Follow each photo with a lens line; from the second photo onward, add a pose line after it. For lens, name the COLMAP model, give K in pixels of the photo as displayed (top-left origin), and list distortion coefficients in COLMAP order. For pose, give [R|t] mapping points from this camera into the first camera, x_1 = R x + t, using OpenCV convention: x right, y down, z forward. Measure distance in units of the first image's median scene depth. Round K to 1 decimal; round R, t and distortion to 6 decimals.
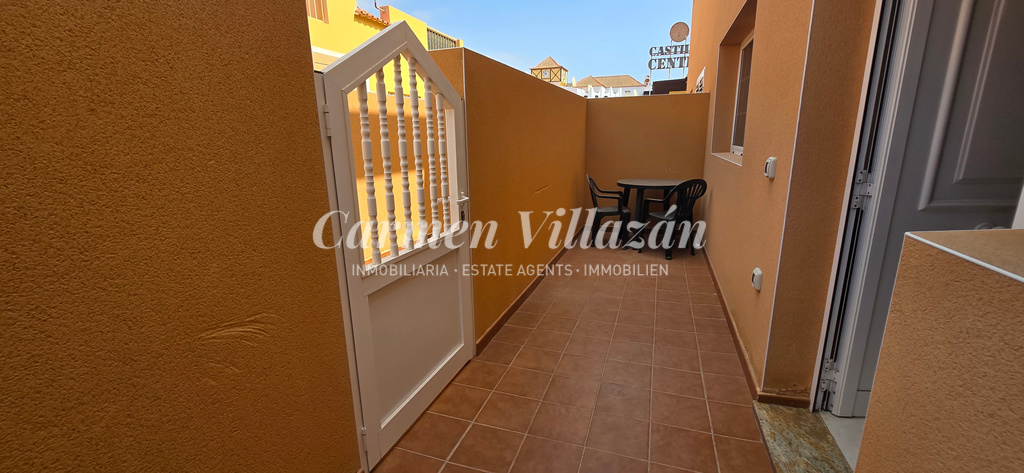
lens RADIAL K [[417.5, 0, 509.4], [0, 417.5, 240.4], [0, 0, 1]] dist [-0.007300, 0.000033]
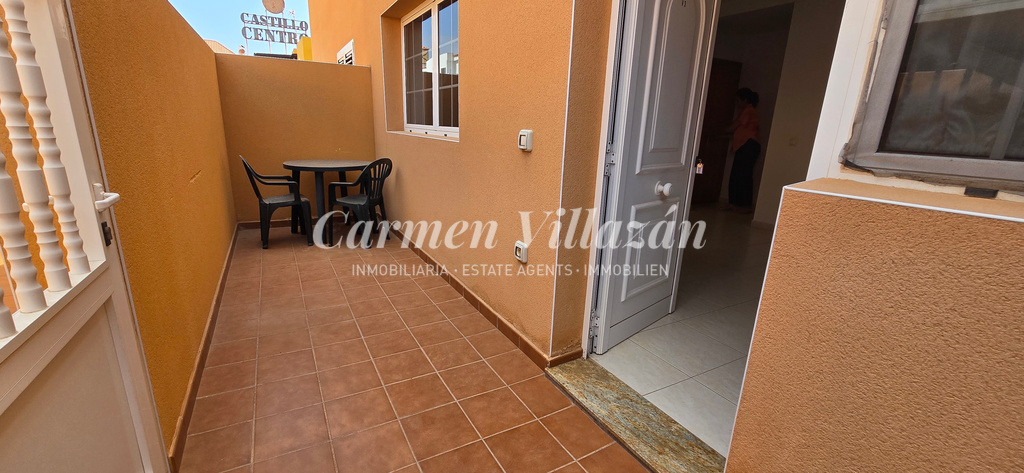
lens RADIAL K [[417.5, 0, 509.4], [0, 417.5, 240.4], [0, 0, 1]] dist [-0.007300, 0.000033]
pose [[0.656072, -0.158440, 0.737880, -0.132161], [0.131260, 0.986769, 0.095175, -0.026906], [-0.743196, 0.034412, 0.668188, 0.264387]]
